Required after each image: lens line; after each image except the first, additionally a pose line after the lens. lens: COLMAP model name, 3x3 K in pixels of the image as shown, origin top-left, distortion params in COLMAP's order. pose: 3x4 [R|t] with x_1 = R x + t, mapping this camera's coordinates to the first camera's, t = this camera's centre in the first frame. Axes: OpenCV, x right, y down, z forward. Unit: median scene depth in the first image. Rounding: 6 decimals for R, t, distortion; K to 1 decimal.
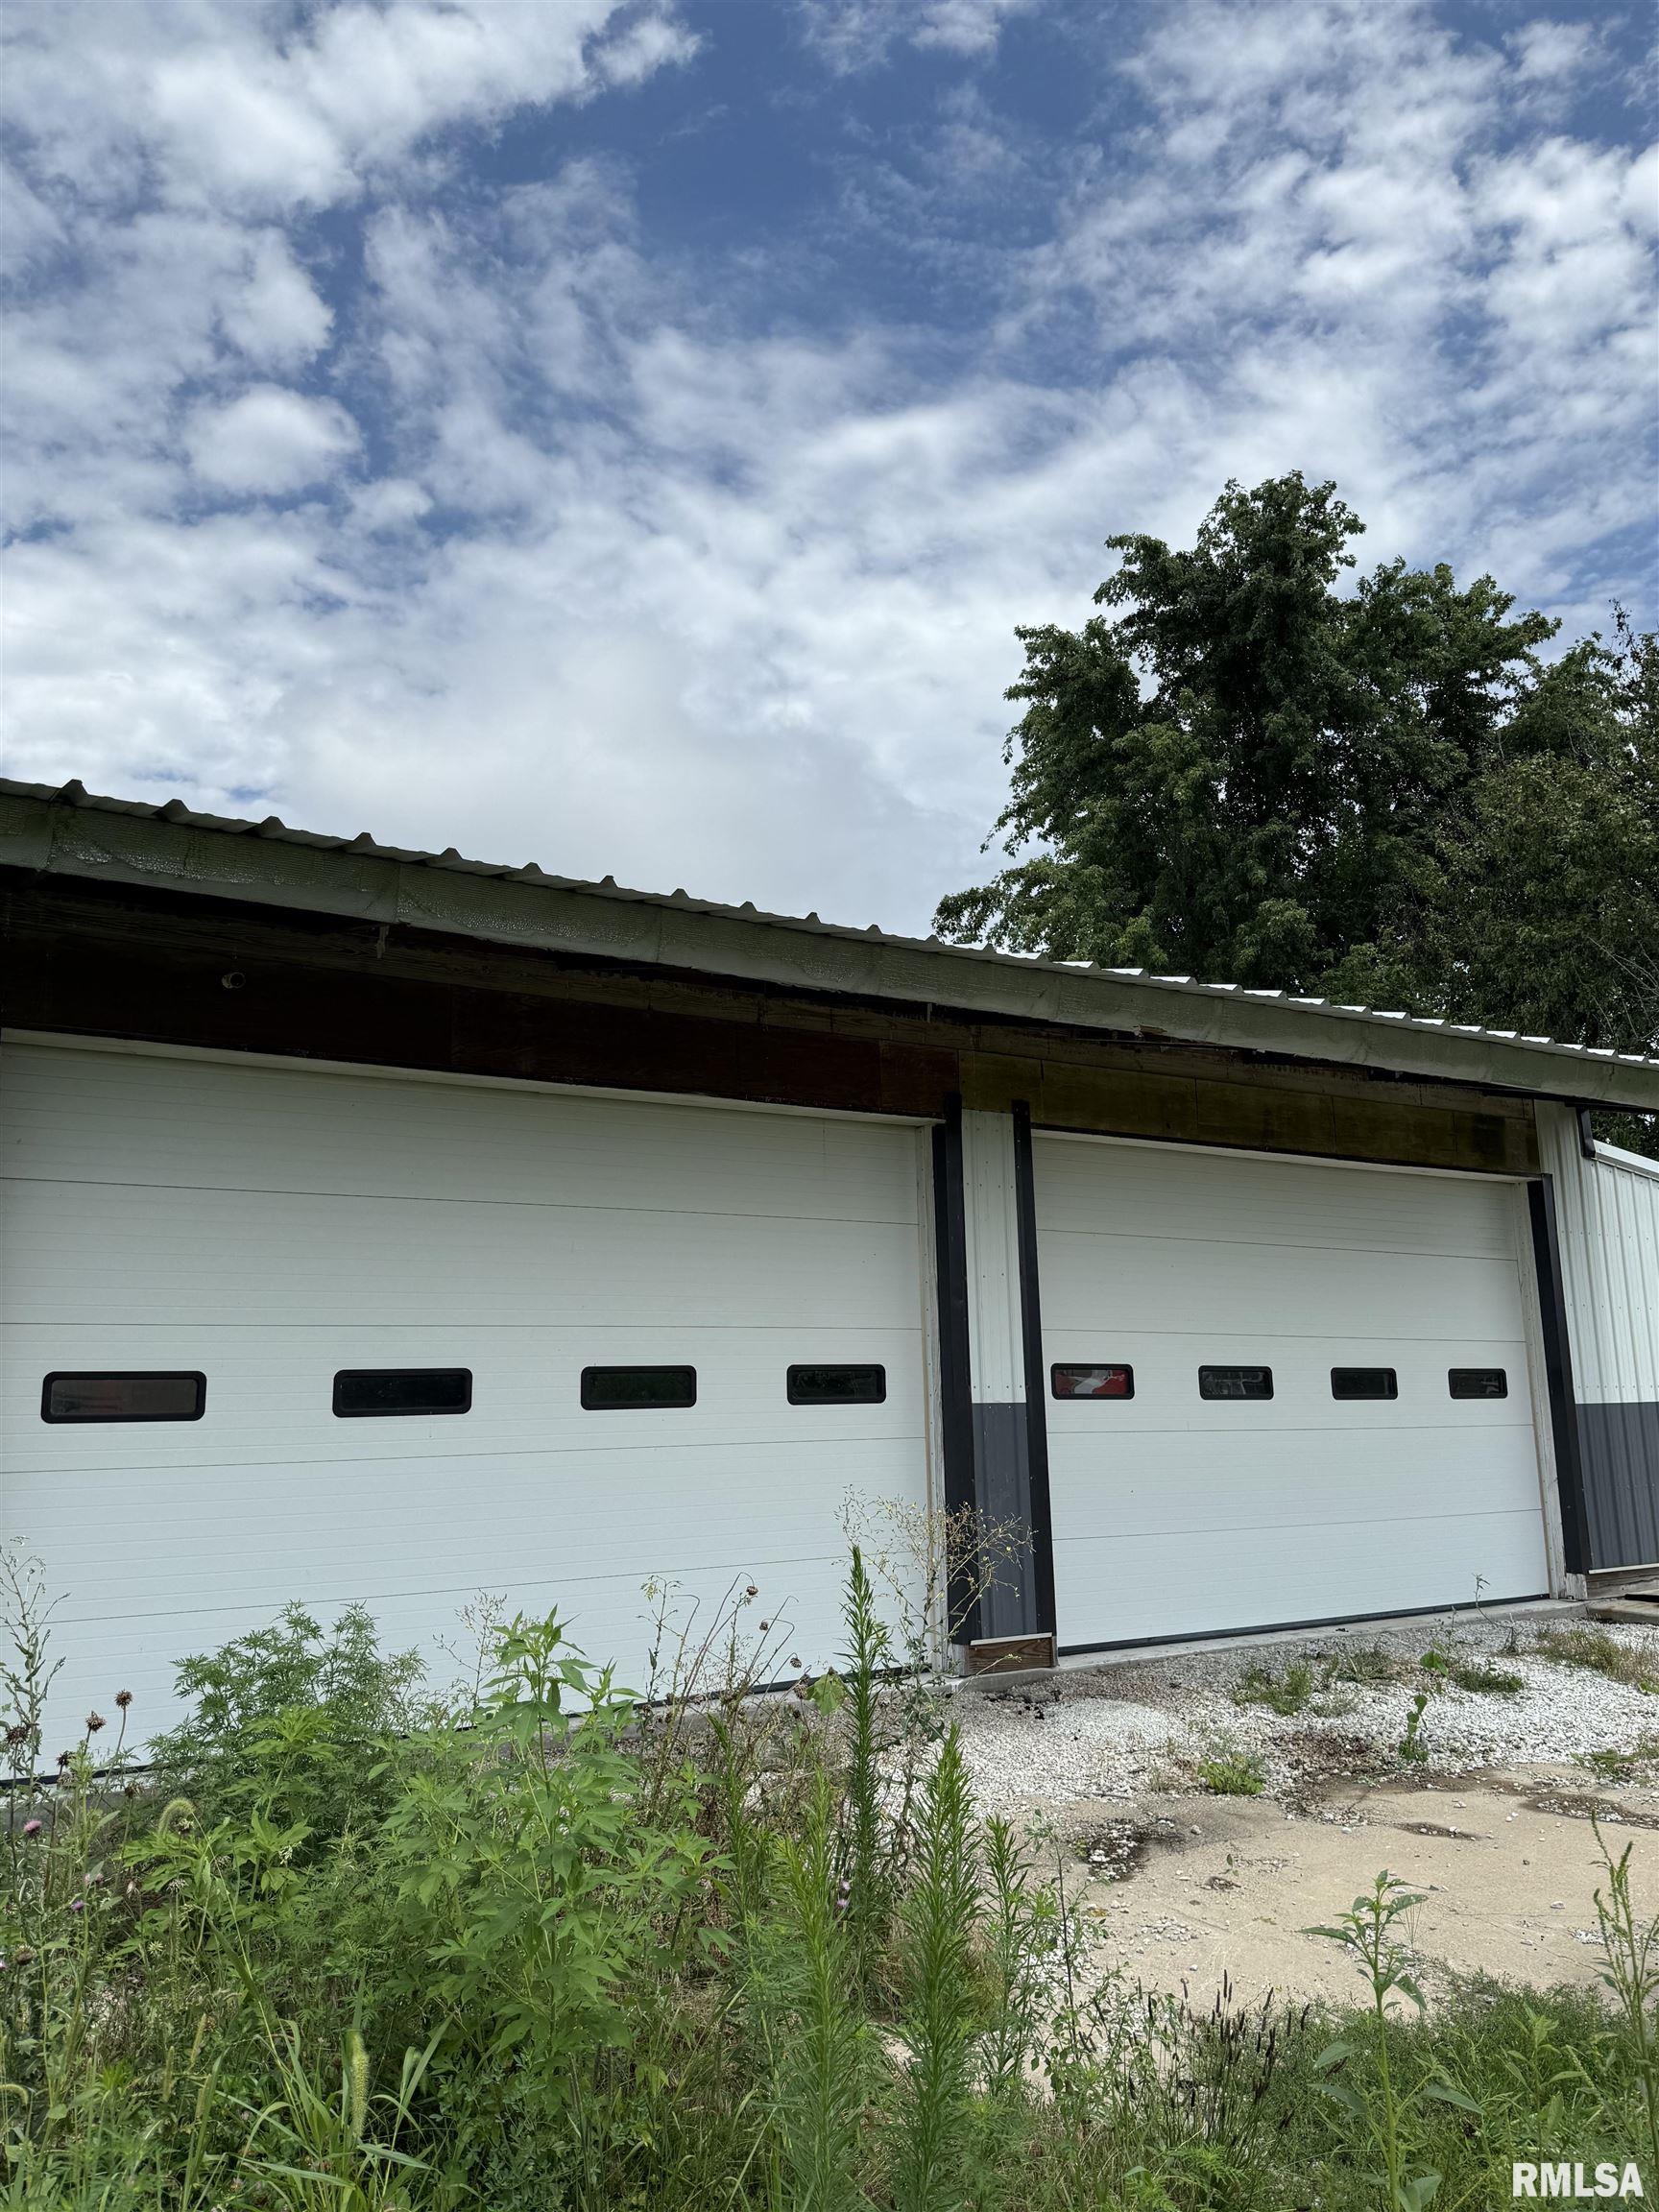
lens RADIAL K [[1538.6, 0, 830.6], [0, 1538.6, 1109.1], [0, 0, 1]] dist [0.008652, -0.007295]
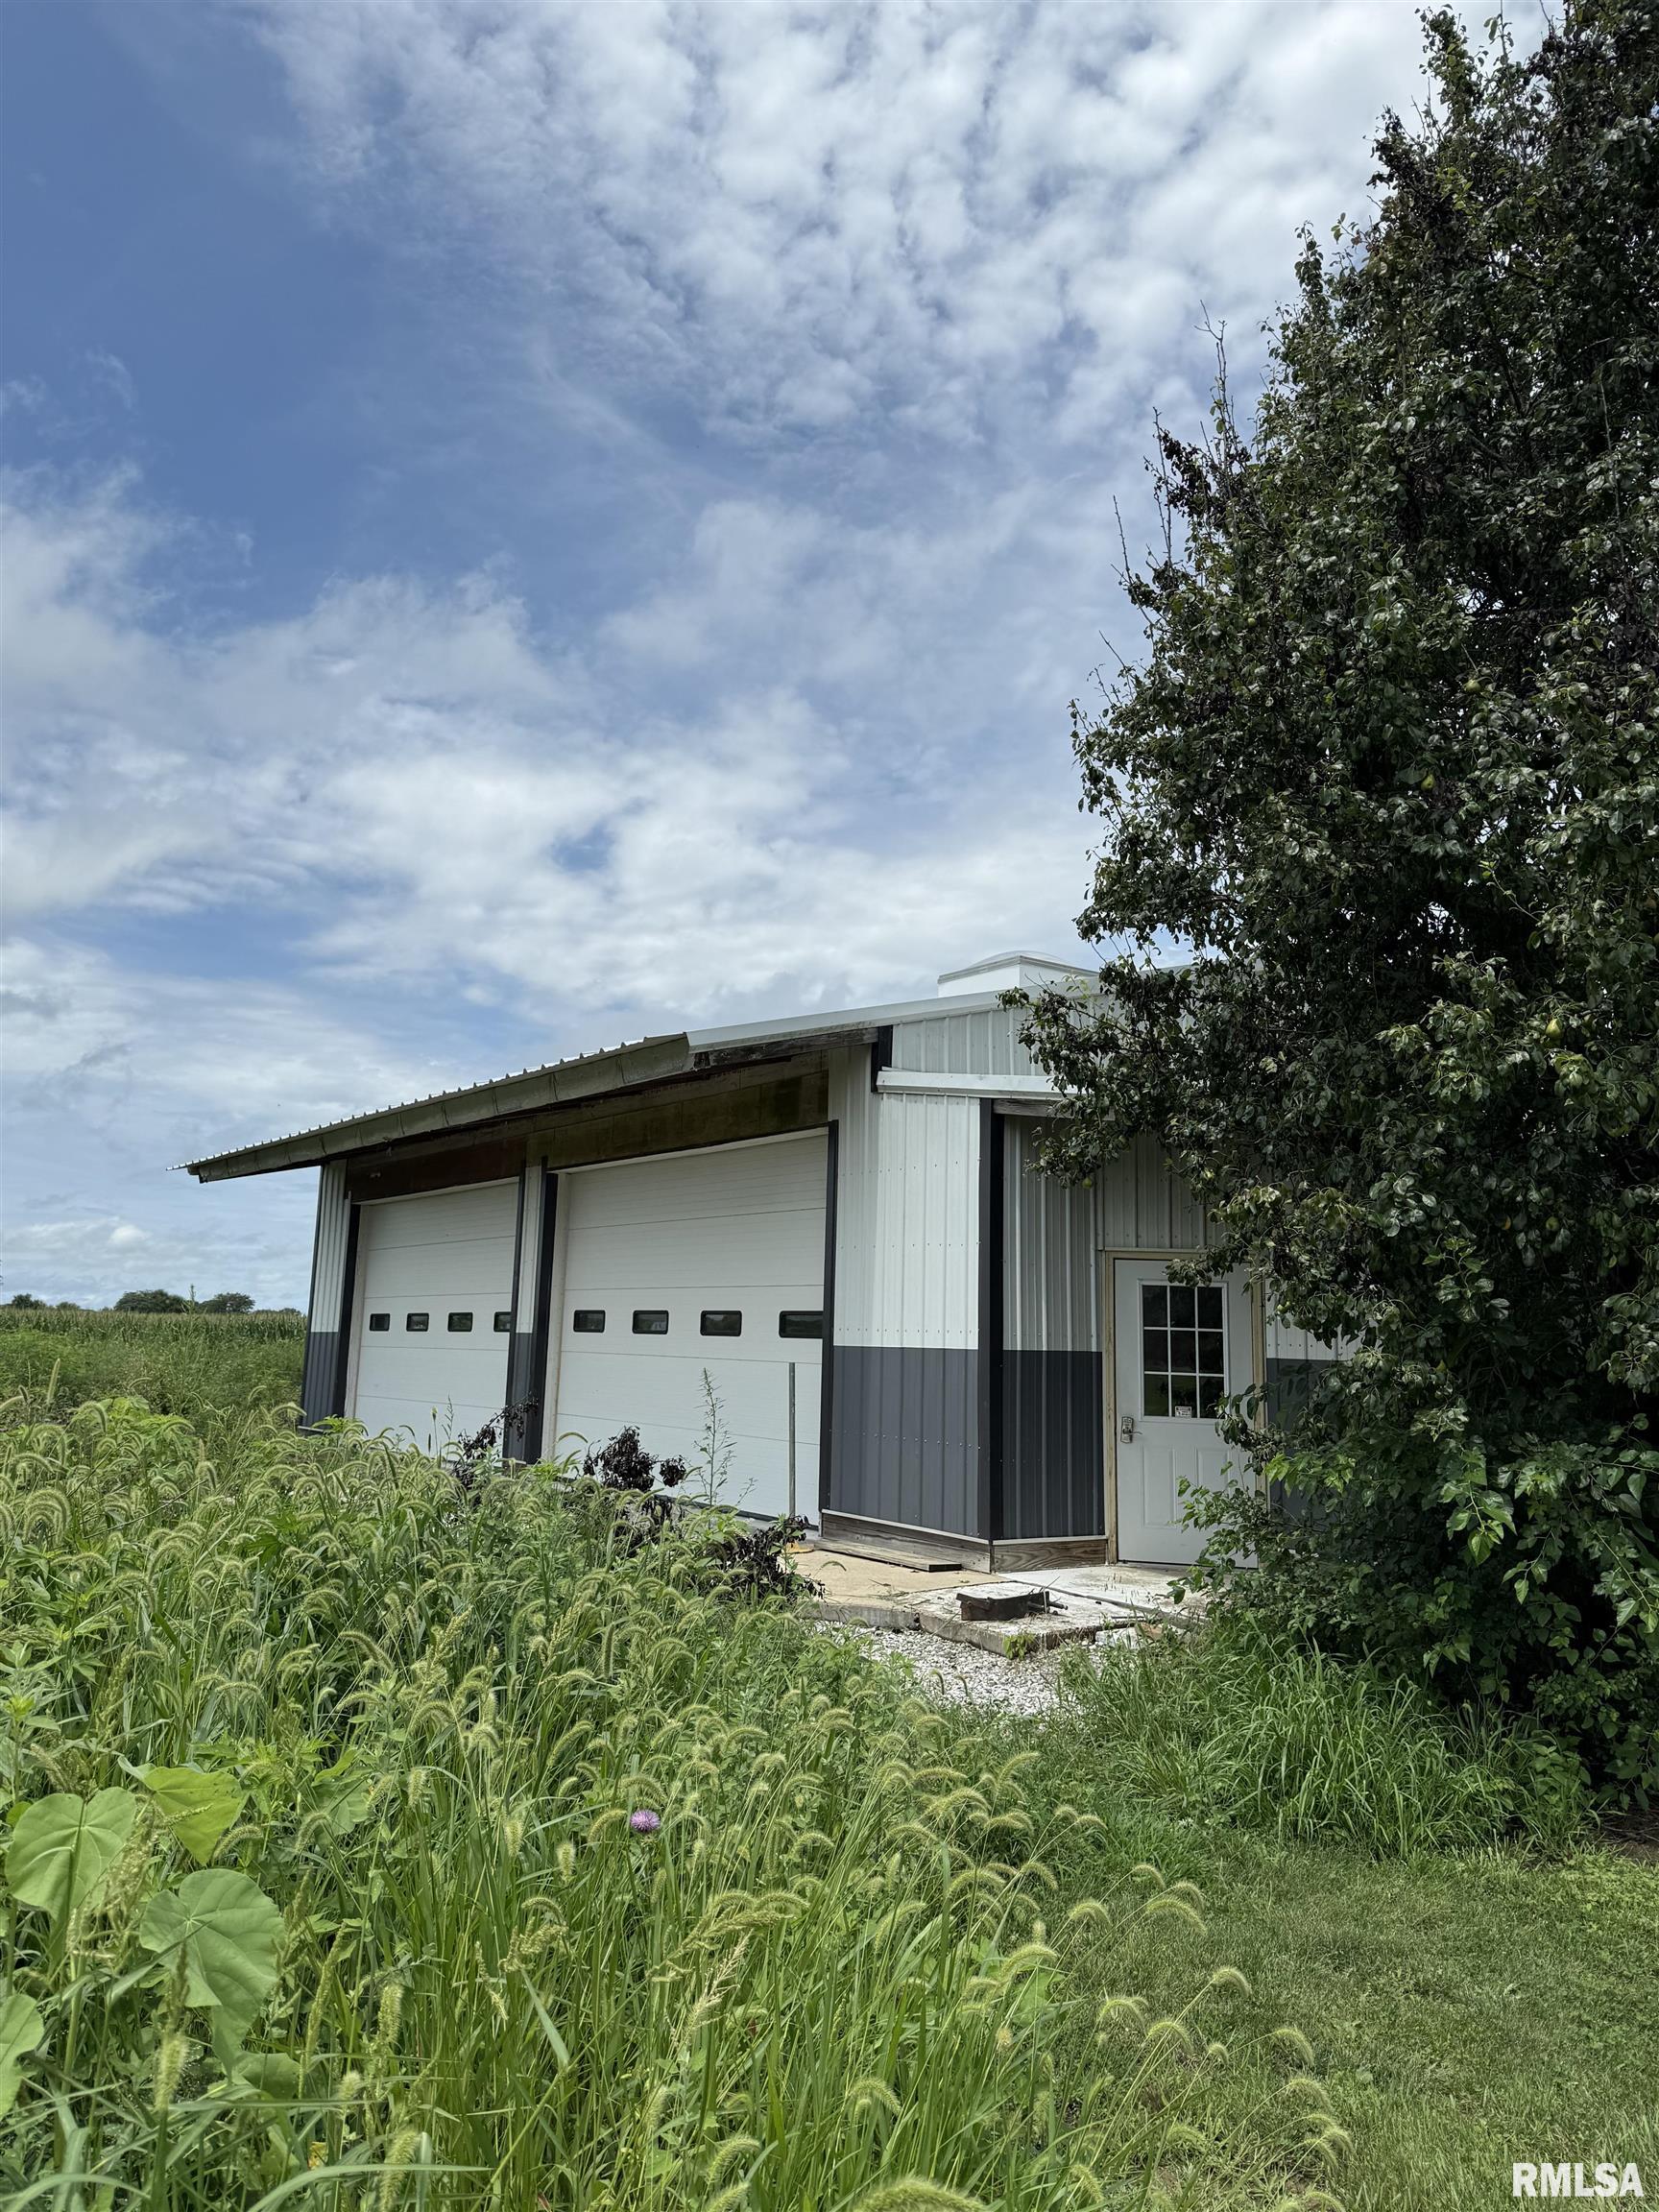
lens RADIAL K [[1538.6, 0, 828.7], [0, 1538.6, 1103.2], [0, 0, 1]] dist [0.008652, -0.007295]
pose [[0.132465, -0.129483, -0.982694, 1.534939], [0.172784, 0.979267, -0.105741, 0.143736], [0.976012, -0.155787, 0.152091, 0.885444]]
